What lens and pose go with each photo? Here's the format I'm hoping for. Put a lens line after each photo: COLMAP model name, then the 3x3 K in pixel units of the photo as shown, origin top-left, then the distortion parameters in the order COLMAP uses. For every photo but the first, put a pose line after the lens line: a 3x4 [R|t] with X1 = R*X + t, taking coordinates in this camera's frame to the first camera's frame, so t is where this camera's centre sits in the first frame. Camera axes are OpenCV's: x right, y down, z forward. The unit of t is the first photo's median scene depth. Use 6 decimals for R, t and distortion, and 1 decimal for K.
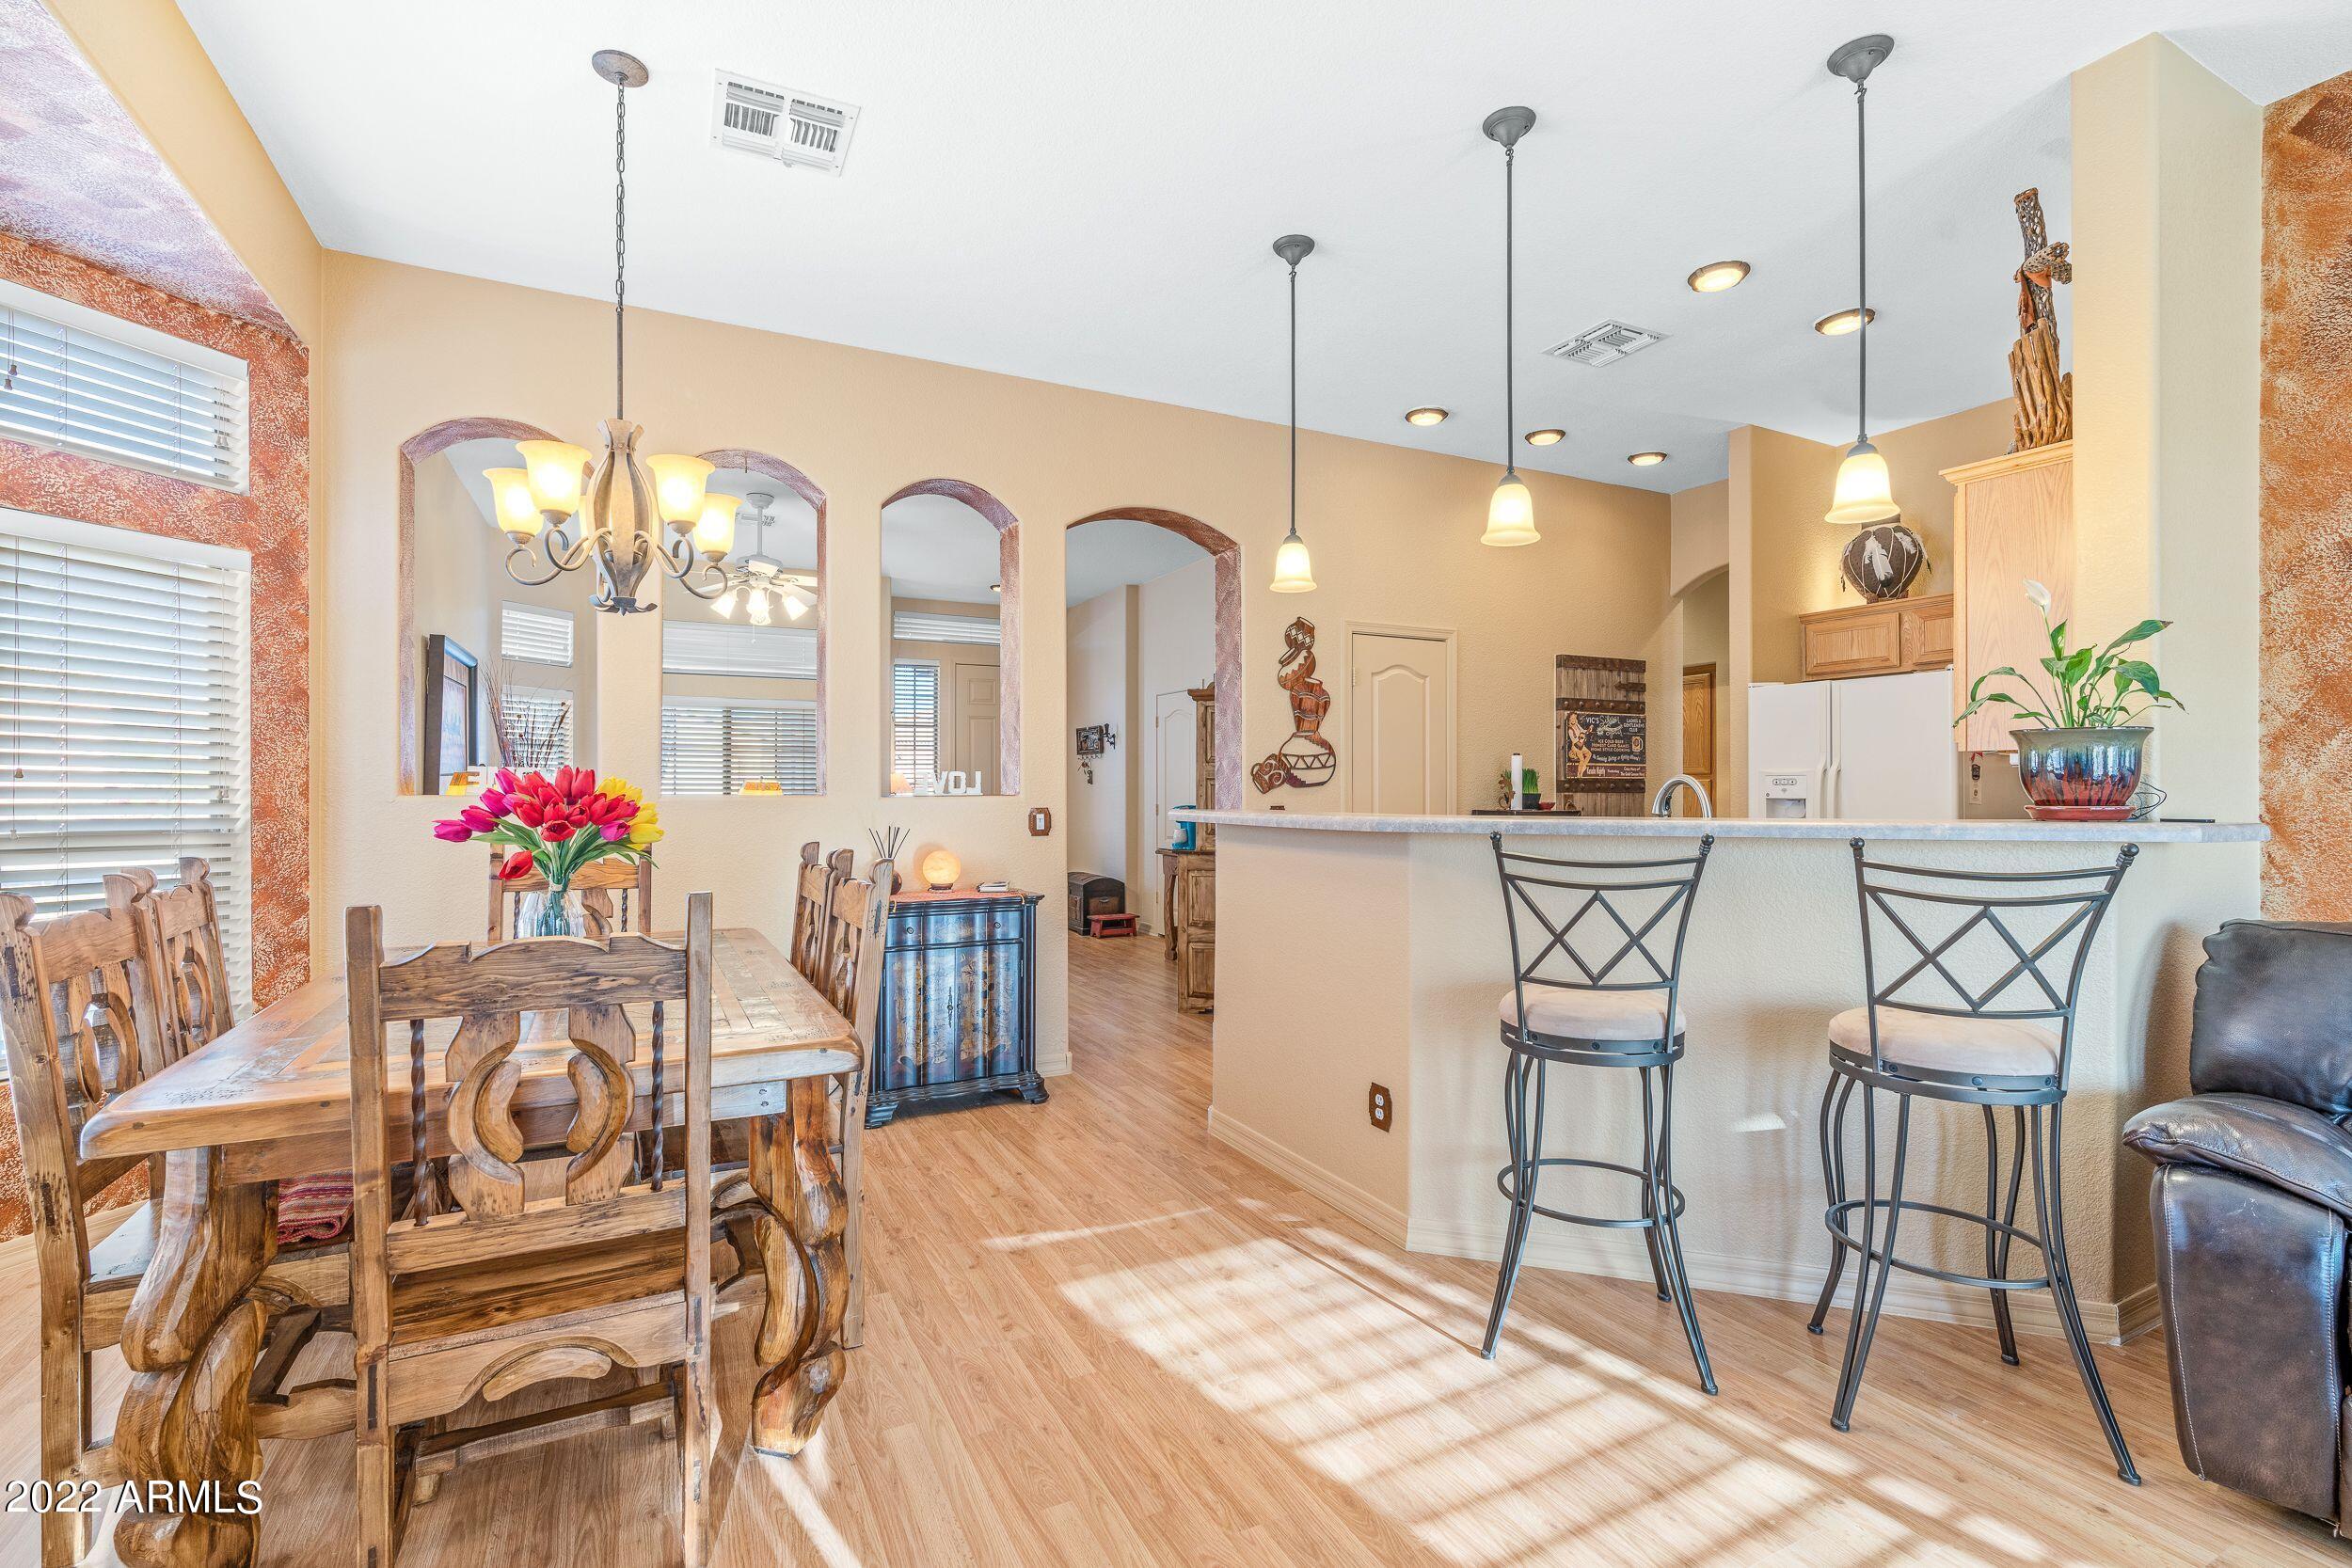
lens RADIAL K [[1070.9, 0, 1176.0], [0, 1070.9, 784.0], [0, 0, 1]] dist [0.003101, 0.000370]
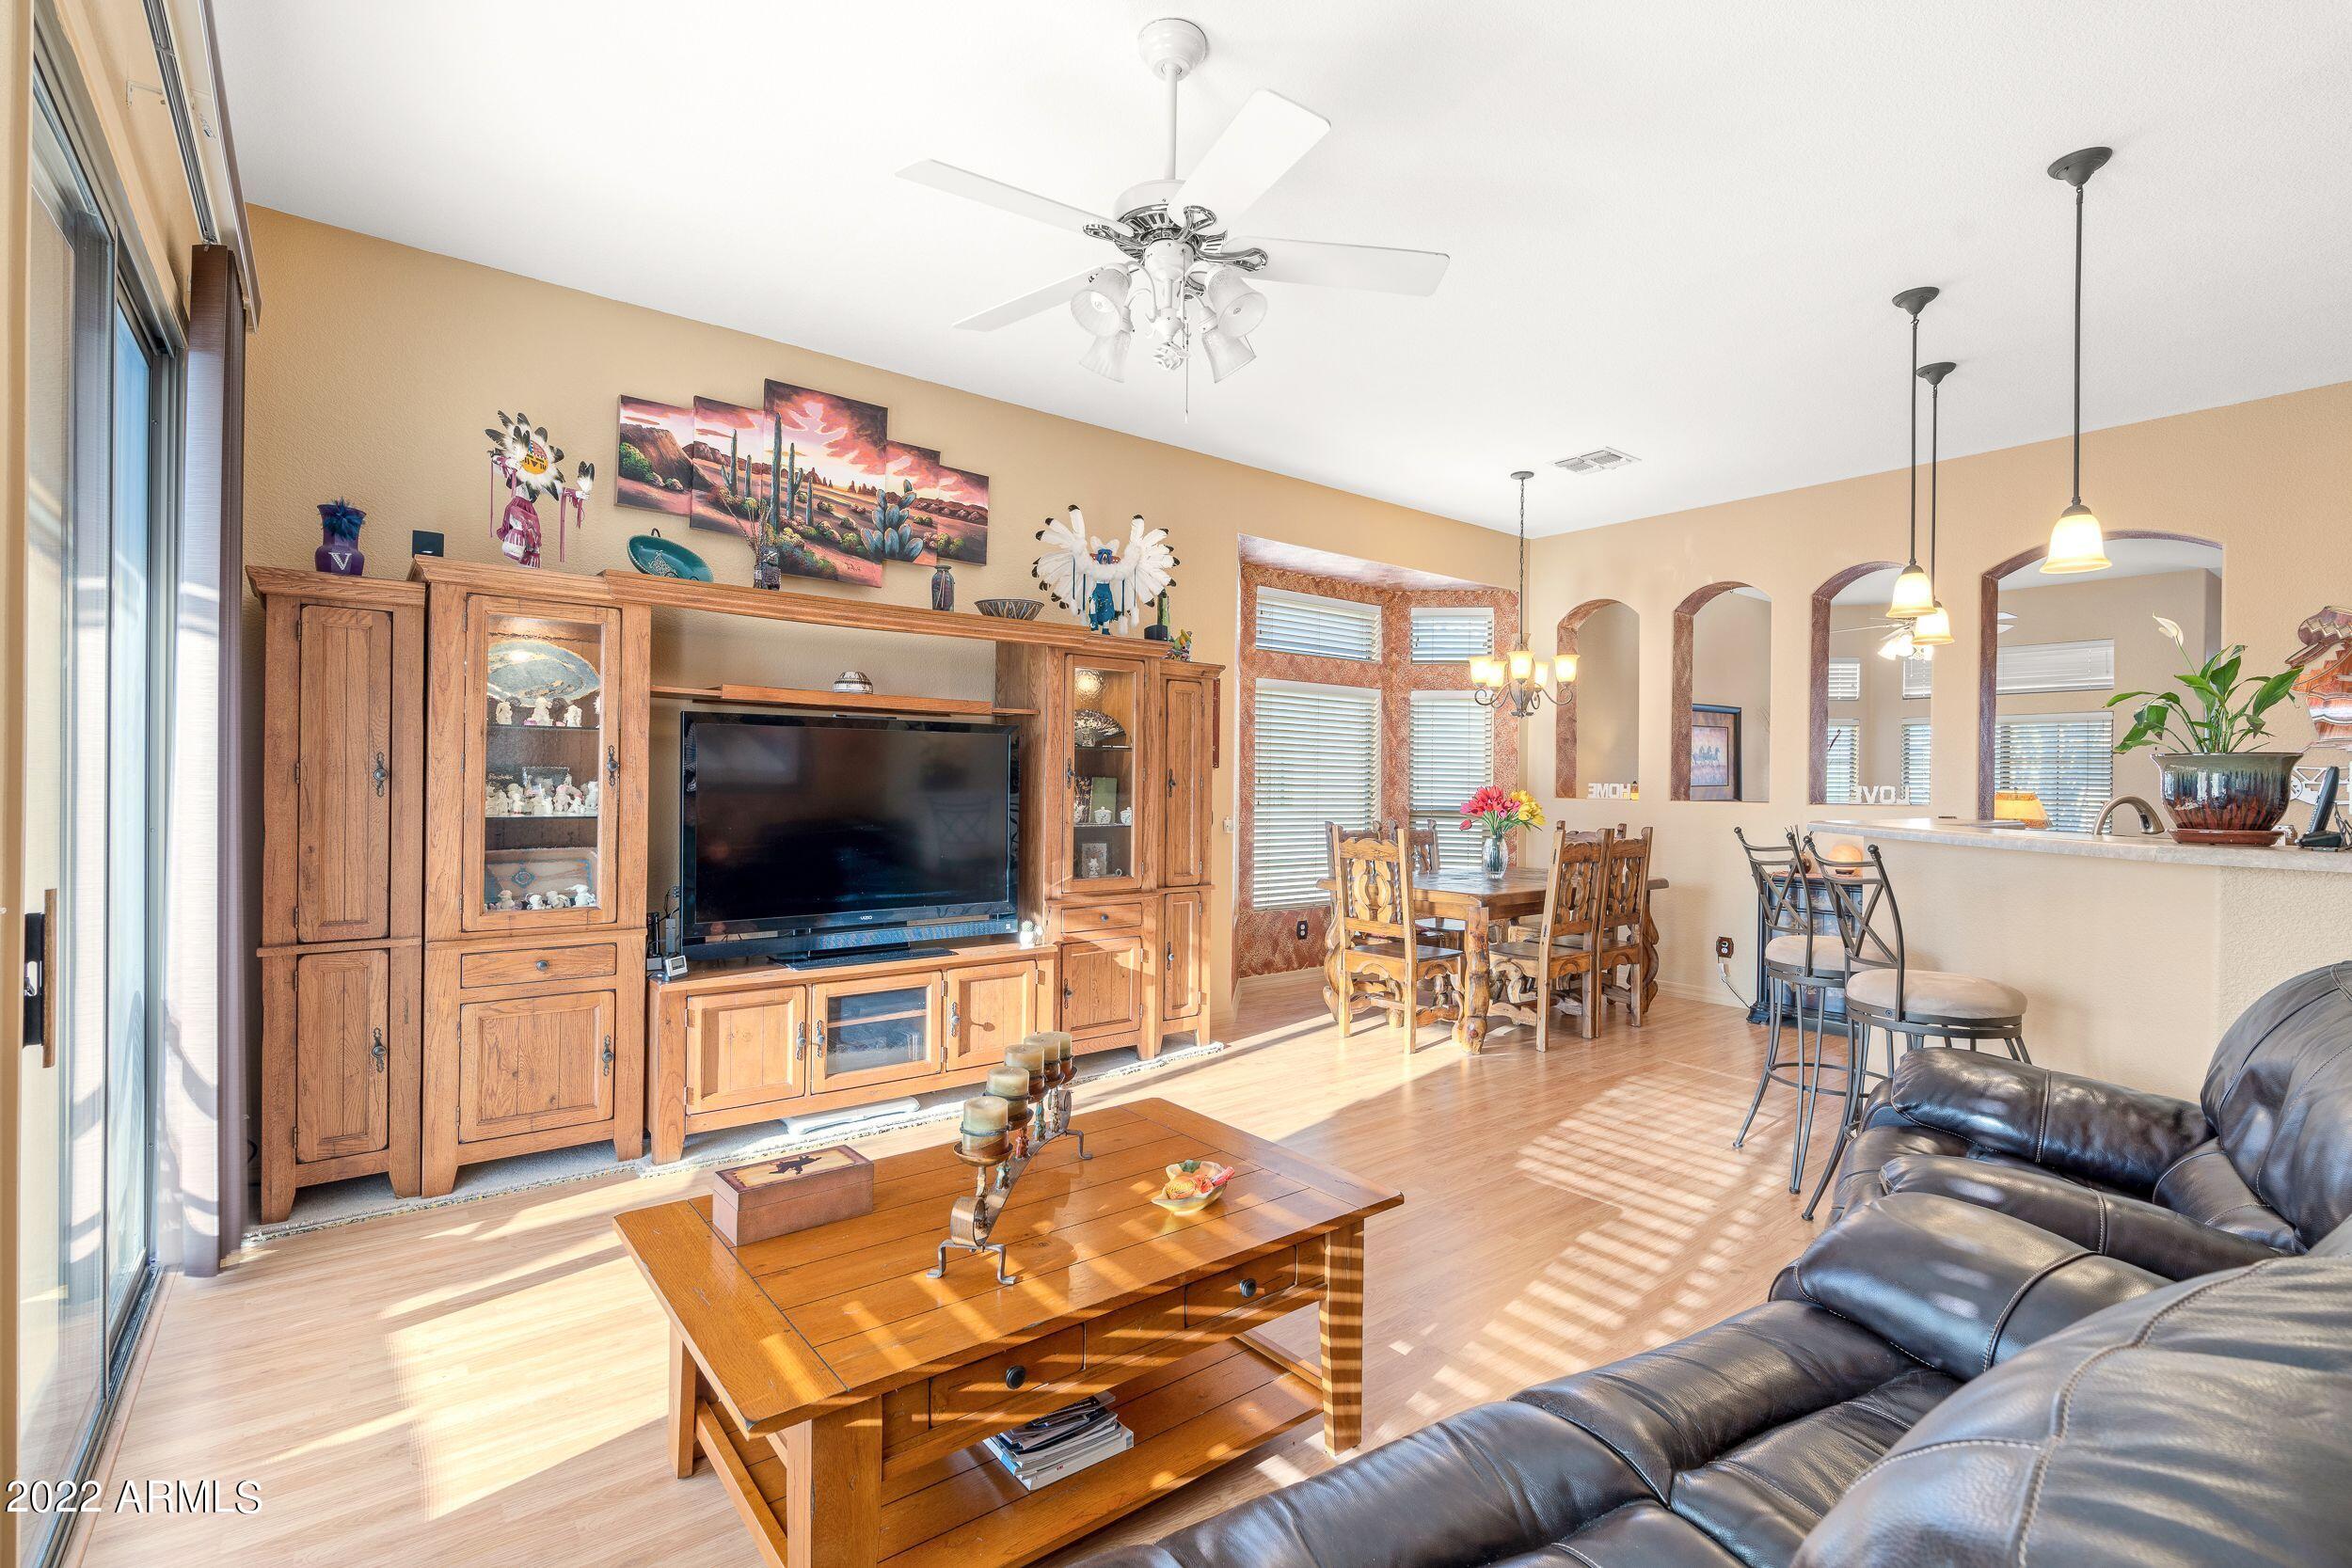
lens RADIAL K [[1070.9, 0, 1176.0], [0, 1070.9, 784.0], [0, 0, 1]] dist [0.003101, 0.000370]
pose [[0.201533, -0.010998, -0.979420, 1.616412], [0.001414, 0.999939, -0.010938, -0.012850], [0.979481, 0.000820, 0.201536, -0.149233]]
